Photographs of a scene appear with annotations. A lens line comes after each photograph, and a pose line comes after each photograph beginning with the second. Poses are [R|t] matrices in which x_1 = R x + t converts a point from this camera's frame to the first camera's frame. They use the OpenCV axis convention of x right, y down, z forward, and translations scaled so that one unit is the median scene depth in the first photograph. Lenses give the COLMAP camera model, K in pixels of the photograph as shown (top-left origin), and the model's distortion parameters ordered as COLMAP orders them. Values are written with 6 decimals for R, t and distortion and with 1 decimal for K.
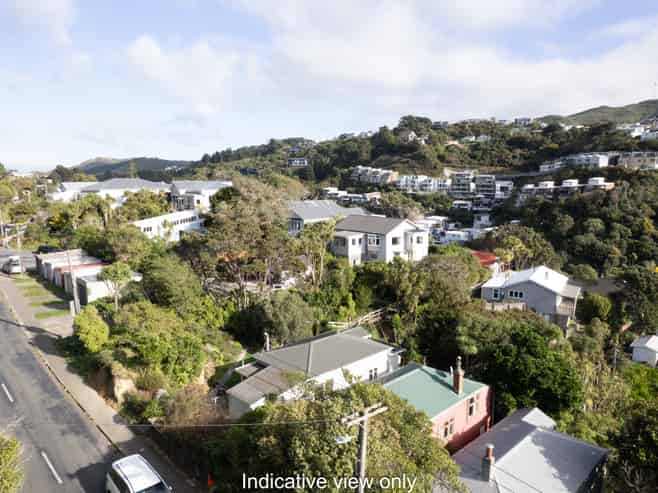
lens RADIAL K [[472.7, 0, 329.8], [0, 472.7, 245.1], [0, 0, 1]] dist [-0.080010, 0.067265]
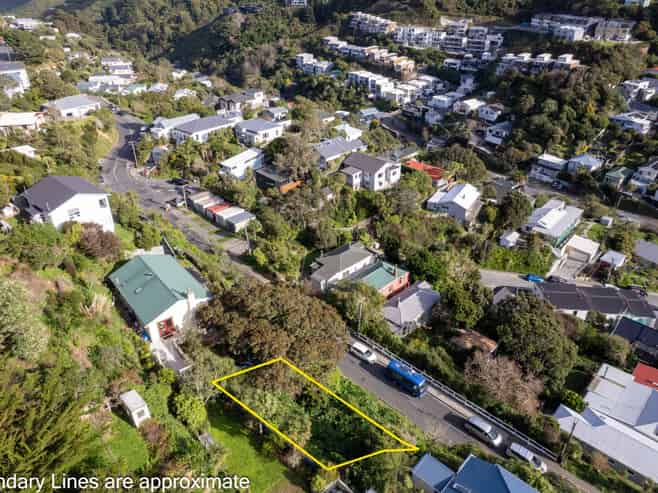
lens RADIAL K [[472.7, 0, 329.8], [0, 472.7, 245.1], [0, 0, 1]] dist [-0.080010, 0.067265]
pose [[0.999945, -0.009079, 0.005182, -0.021217], [0.006495, 0.927997, 0.372530, -0.155490], [-0.008191, -0.372476, 0.928006, -0.261608]]
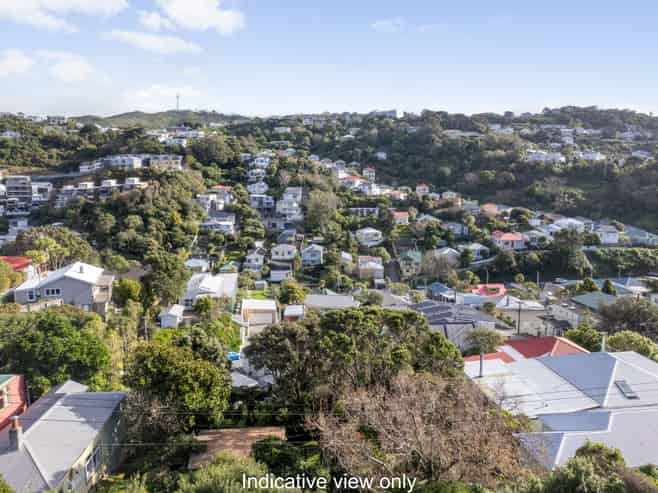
lens RADIAL K [[472.7, 0, 329.8], [0, 472.7, 245.1], [0, 0, 1]] dist [-0.080010, 0.067265]
pose [[0.621781, -0.107071, 0.775838, -0.000246], [0.108058, 0.992865, 0.050421, 0.006230], [-0.775701, 0.052485, 0.628915, -0.041197]]
